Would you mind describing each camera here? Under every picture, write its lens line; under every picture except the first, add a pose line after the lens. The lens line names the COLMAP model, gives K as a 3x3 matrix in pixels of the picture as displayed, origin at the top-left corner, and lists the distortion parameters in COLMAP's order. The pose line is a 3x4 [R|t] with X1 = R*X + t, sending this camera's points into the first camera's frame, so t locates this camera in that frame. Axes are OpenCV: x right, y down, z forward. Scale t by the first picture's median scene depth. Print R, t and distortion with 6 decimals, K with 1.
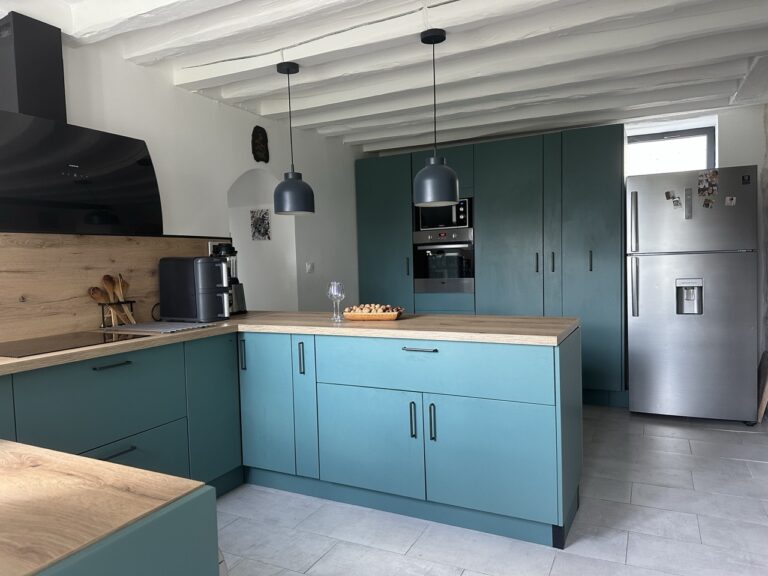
lens RADIAL K [[531.0, 0, 386.8], [0, 531.0, 291.3], [0, 0, 1]] dist [0.116612, -0.133035]
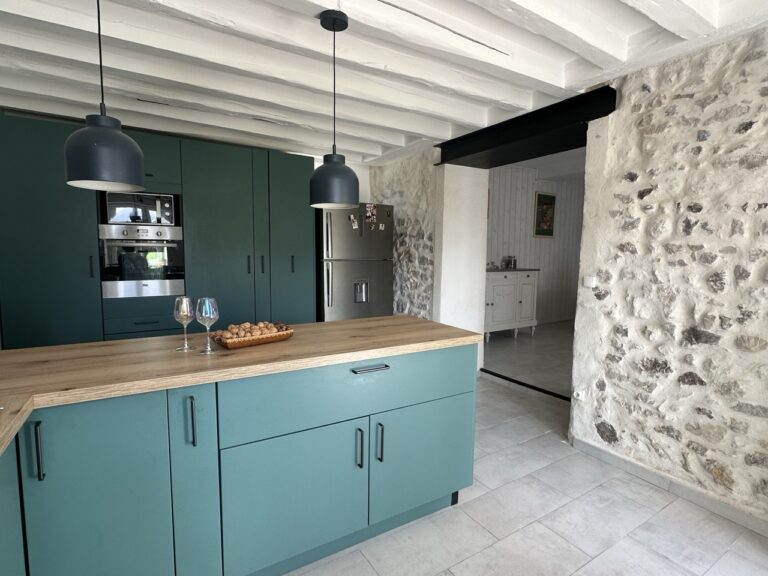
lens RADIAL K [[394.6, 0, 384.0], [0, 394.6, 288.0], [0, 0, 1]] dist [-0.000990, -0.000496]
pose [[0.533736, -0.043235, 0.844545, -0.302081], [0.024575, 0.999063, 0.035615, -0.031718], [-0.845294, 0.001746, 0.534299, 0.391556]]
